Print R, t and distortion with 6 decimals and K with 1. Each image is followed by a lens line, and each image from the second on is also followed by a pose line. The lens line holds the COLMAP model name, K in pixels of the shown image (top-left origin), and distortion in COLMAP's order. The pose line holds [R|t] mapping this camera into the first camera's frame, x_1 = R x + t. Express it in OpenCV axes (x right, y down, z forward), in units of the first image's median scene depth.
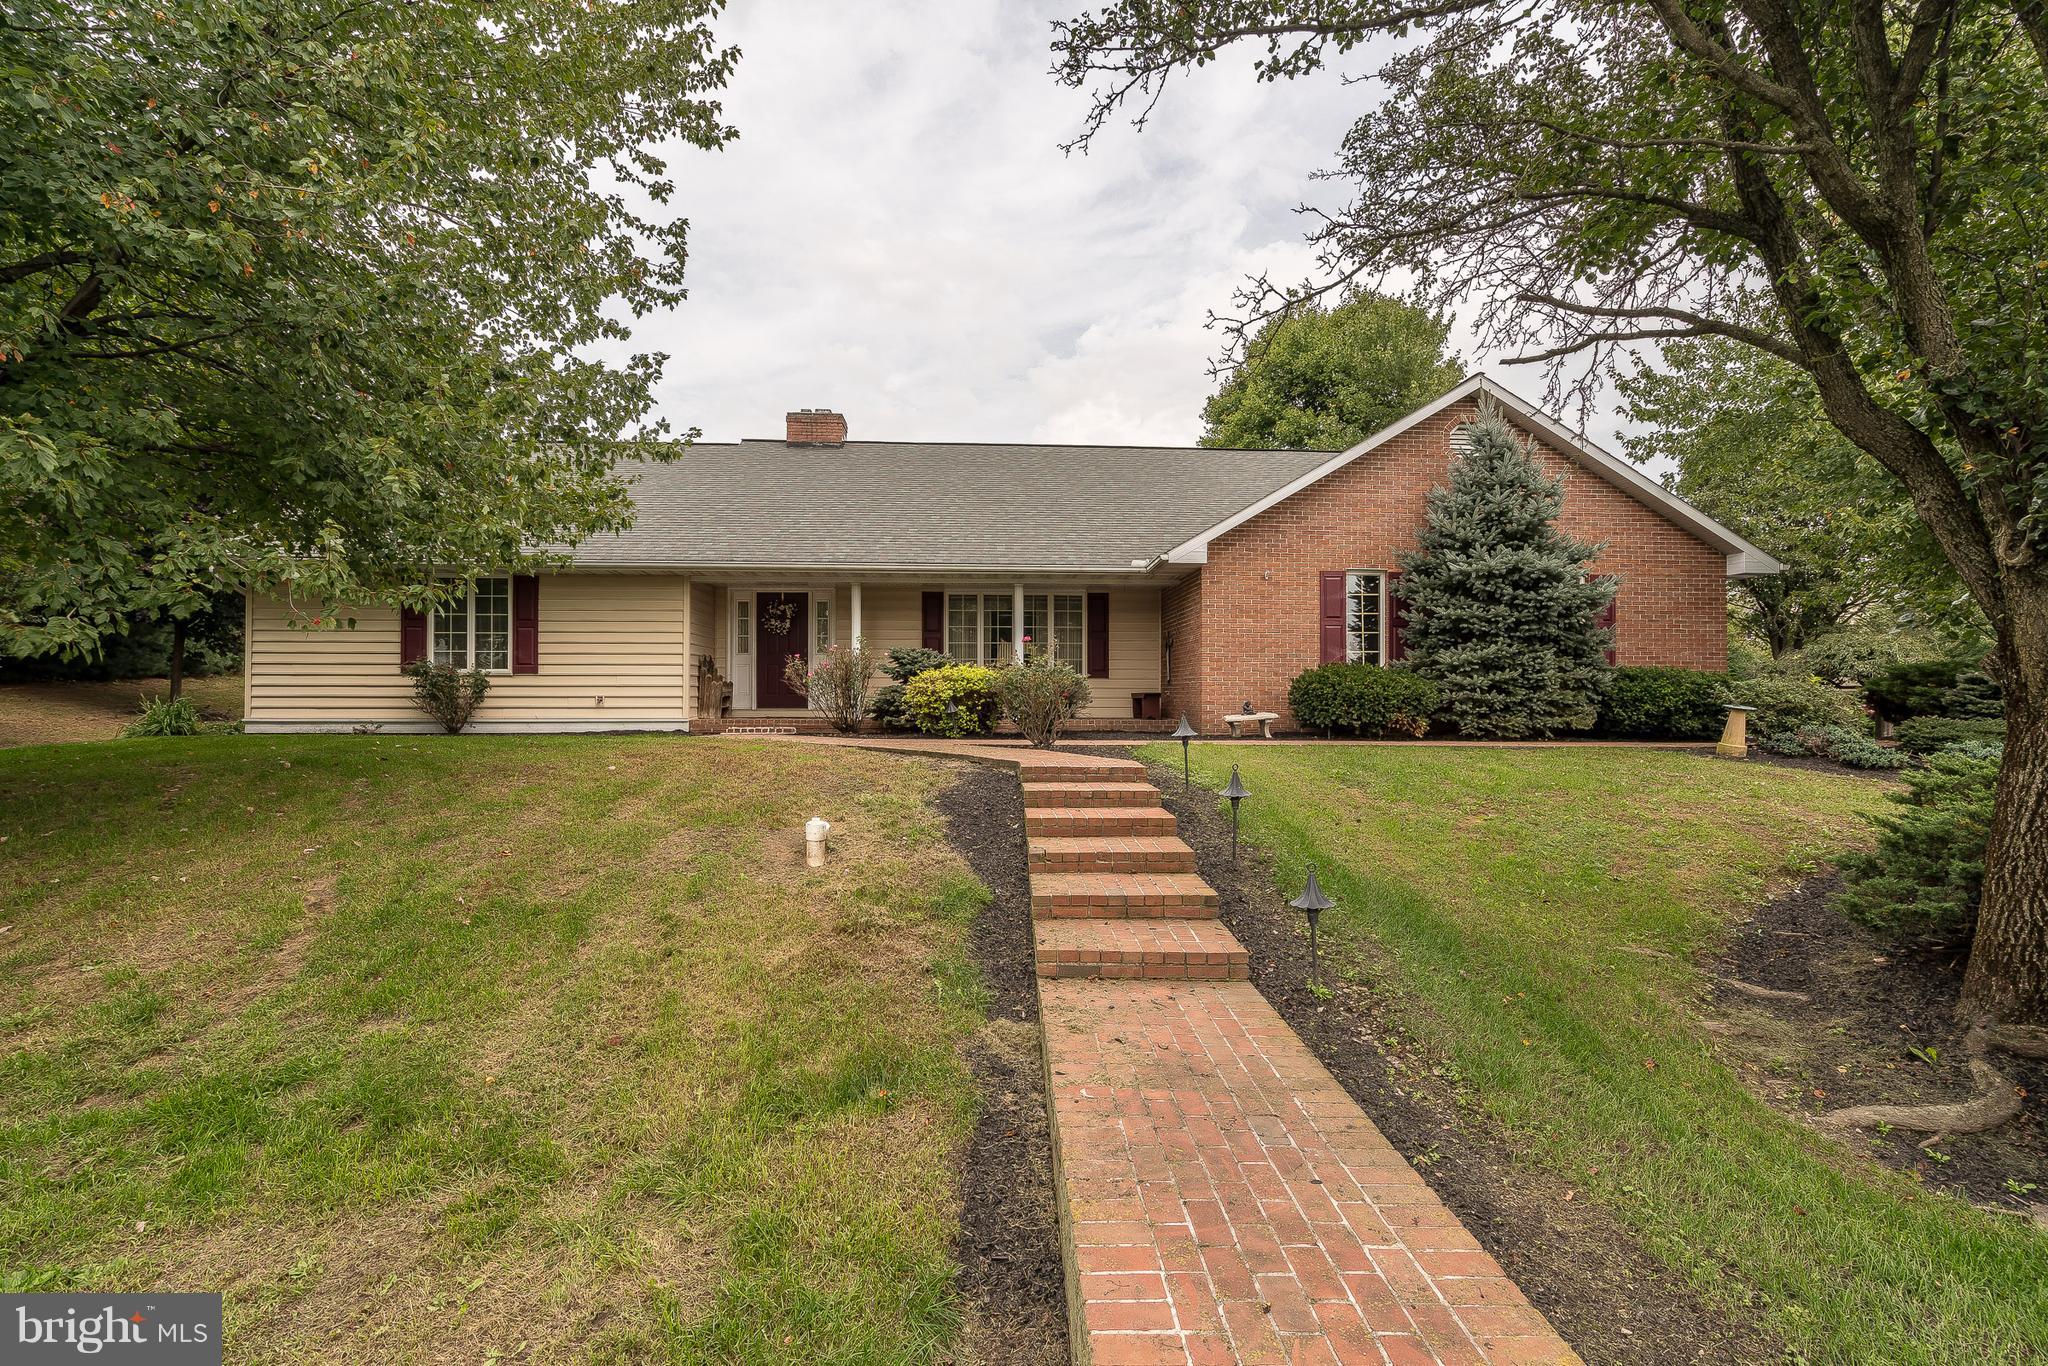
lens RADIAL K [[947.2, 0, 1024.0], [0, 947.2, 683.0], [0, 0, 1]] dist [-0.001096, 0.000002]
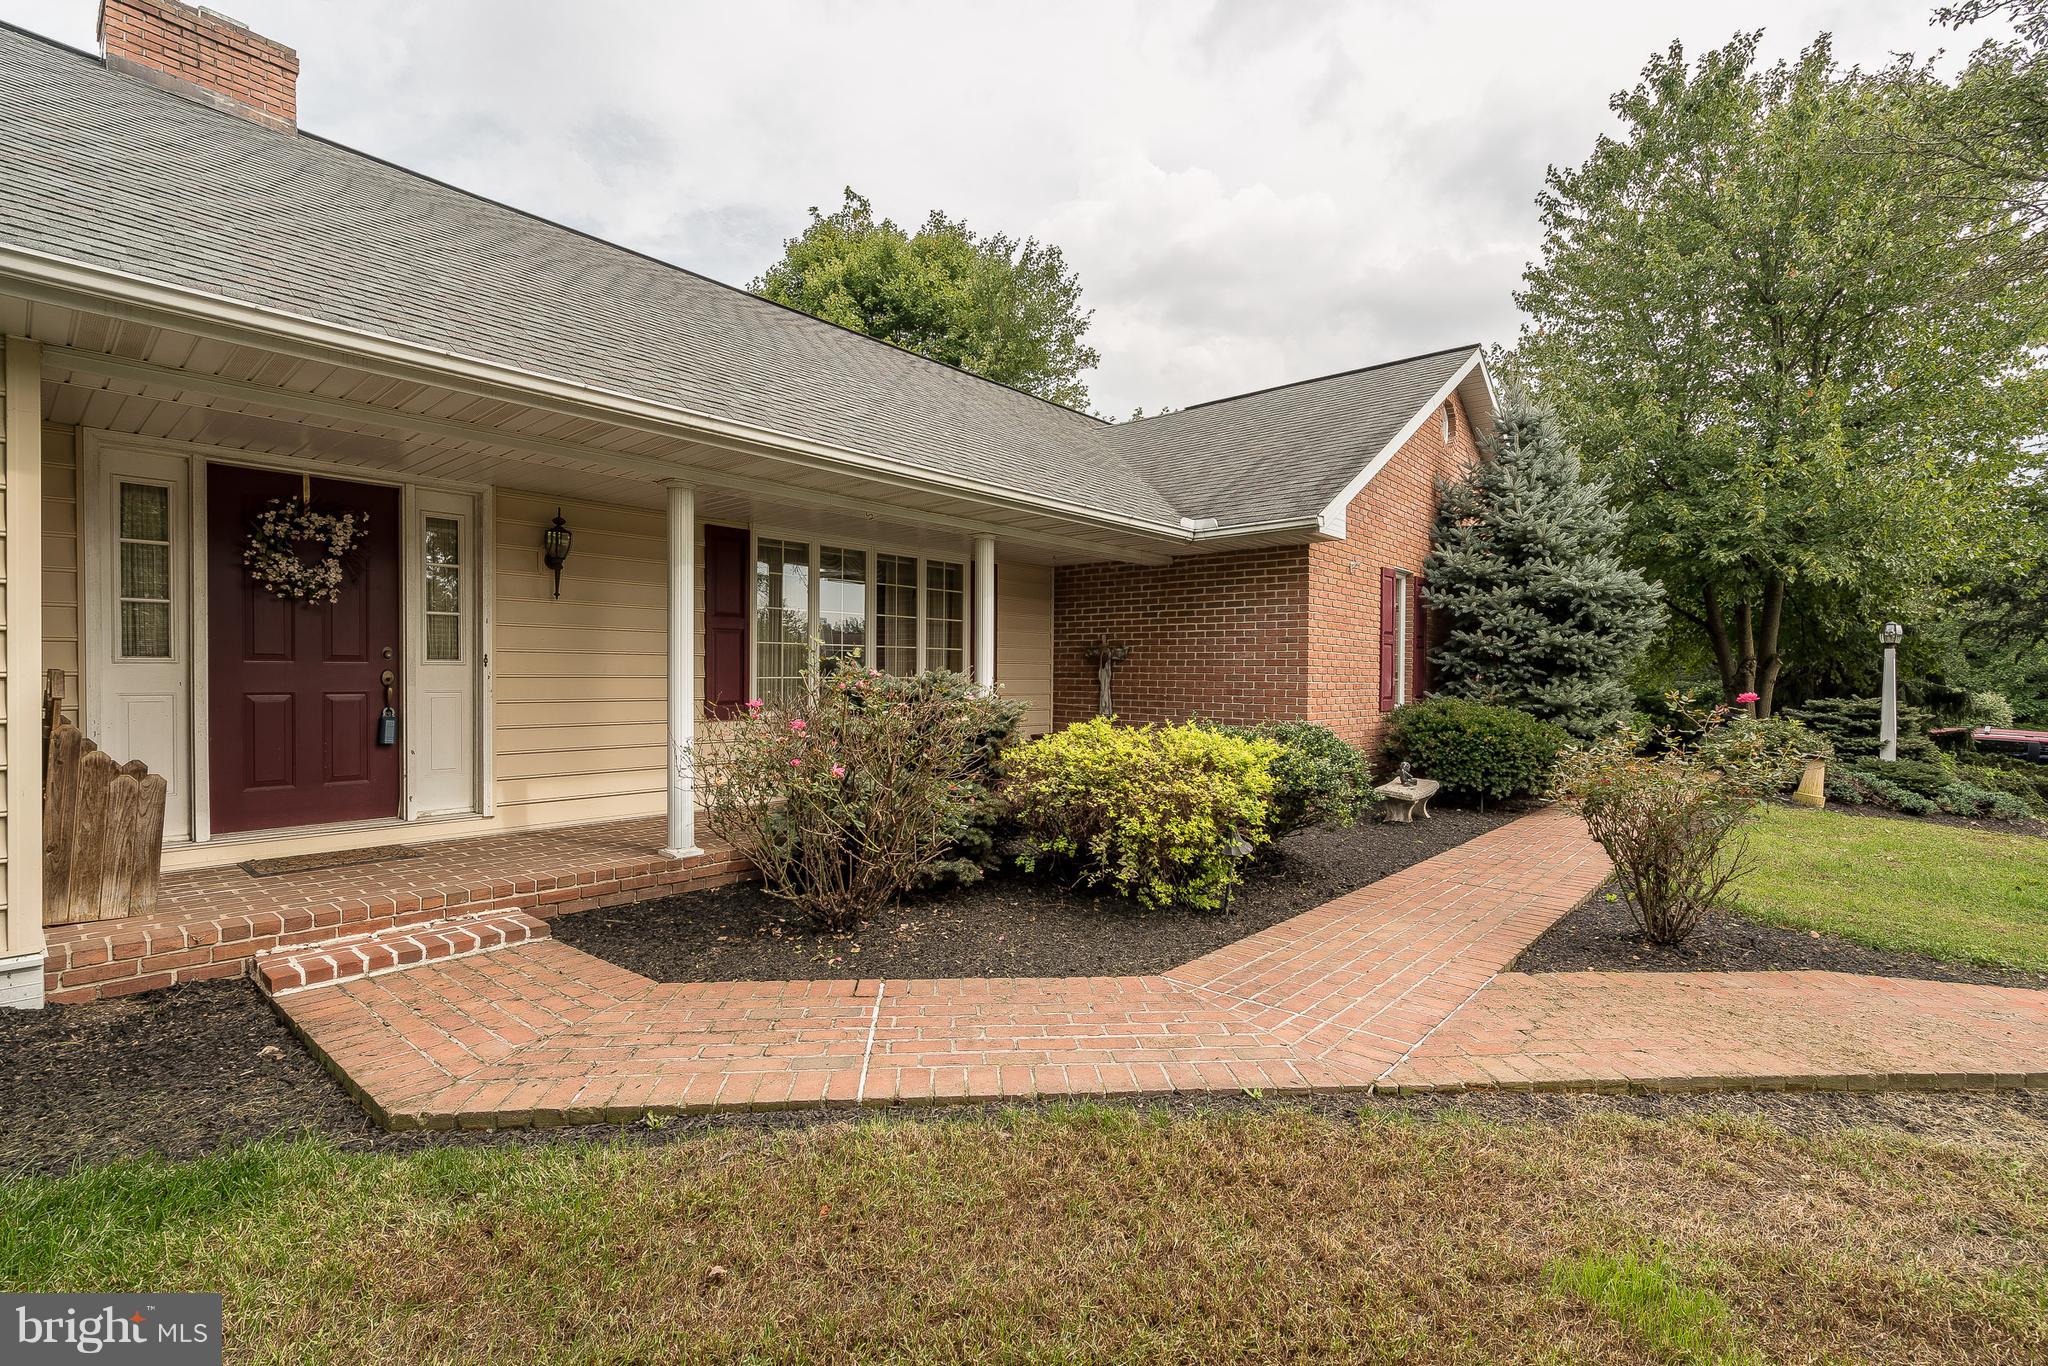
lens RADIAL K [[947.2, 0, 1024.0], [0, 947.2, 683.0], [0, 0, 1]] dist [-0.001096, 0.000002]
pose [[0.679392, -0.002487, 0.733771, -0.372670], [-0.021214, 0.999510, 0.023029, -0.039698], [-0.733469, -0.031212, 0.679006, 0.661631]]
